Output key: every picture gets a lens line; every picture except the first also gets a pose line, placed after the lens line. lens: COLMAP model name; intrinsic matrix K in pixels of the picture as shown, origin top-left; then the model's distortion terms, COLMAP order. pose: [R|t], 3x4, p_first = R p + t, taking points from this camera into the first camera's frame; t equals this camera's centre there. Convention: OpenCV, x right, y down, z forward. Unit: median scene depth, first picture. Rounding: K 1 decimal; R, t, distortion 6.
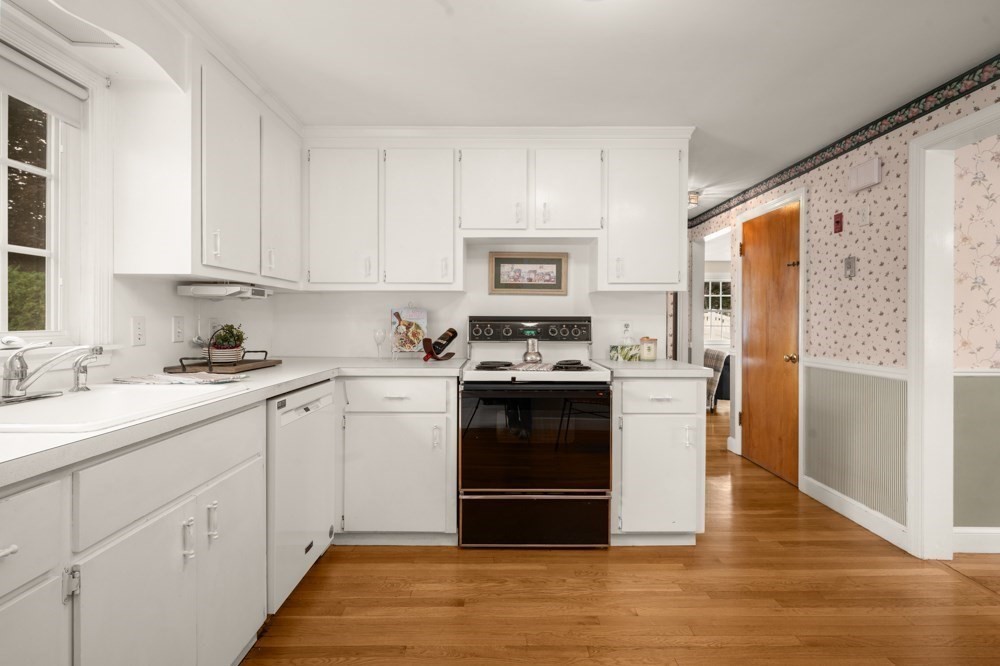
lens RADIAL K [[459.0, 0, 518.3], [0, 459.0, 324.8], [0, 0, 1]] dist [0.000127, -0.000909]
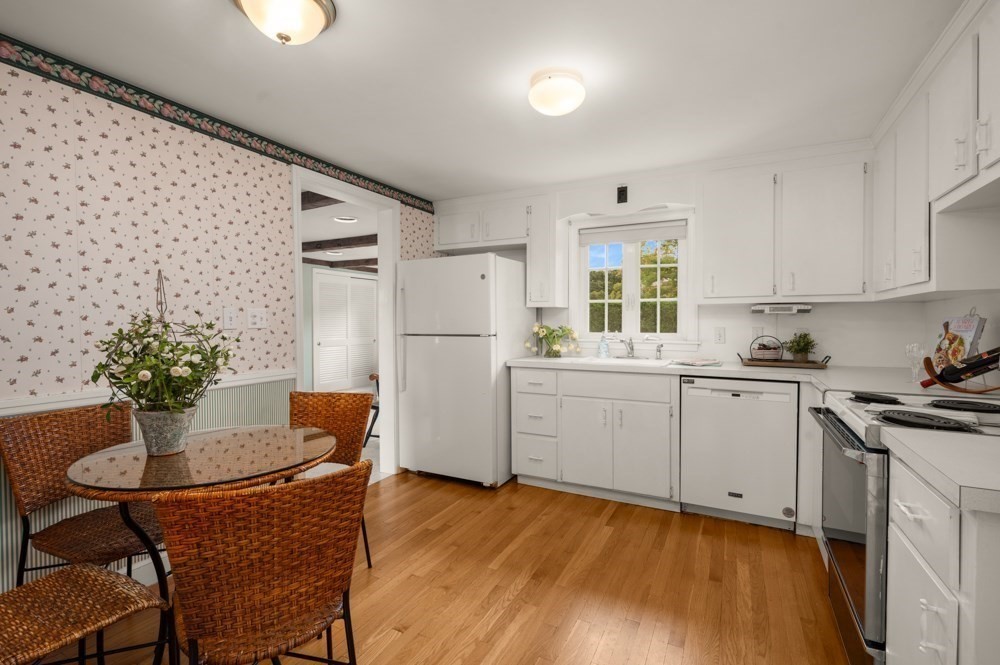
lens RADIAL K [[459.0, 0, 507.7], [0, 459.0, 328.9], [0, 0, 1]] dist [0.000127, -0.000909]
pose [[-0.473442, 0.011826, -0.880746, 0.748746], [-0.007510, 0.999819, 0.017462, -0.023611], [0.880793, 0.014882, -0.473268, 0.722665]]
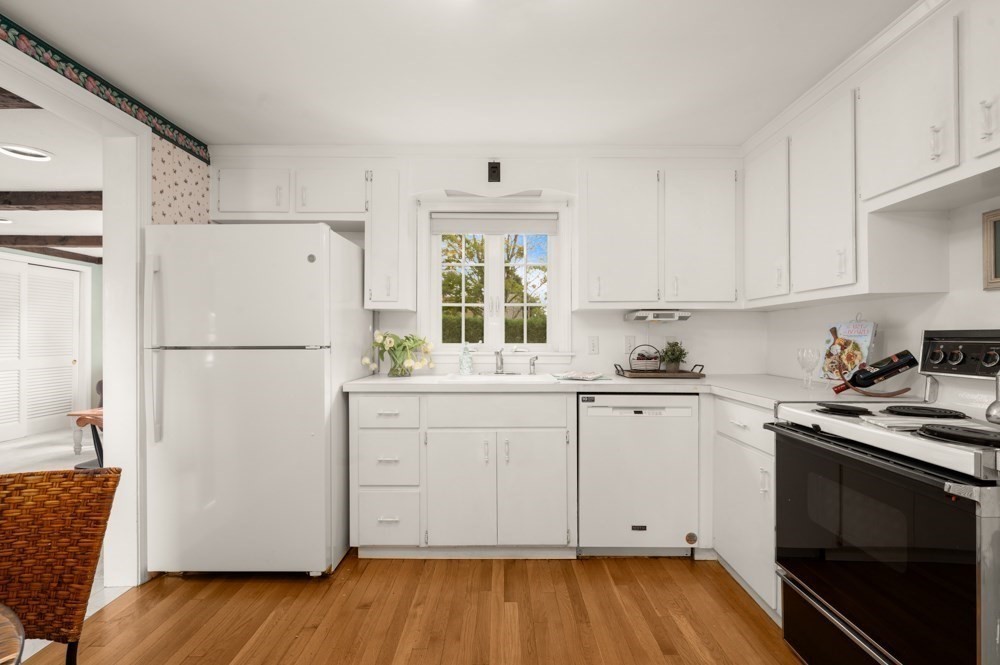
lens RADIAL K [[459.0, 0, 495.0], [0, 459.0, 336.9], [0, 0, 1]] dist [0.000127, -0.000909]
pose [[-0.018369, -0.006798, -0.999808, 0.521159], [-0.008896, 0.999938, -0.006635, -0.001514], [0.999792, 0.008772, -0.018428, 0.445684]]
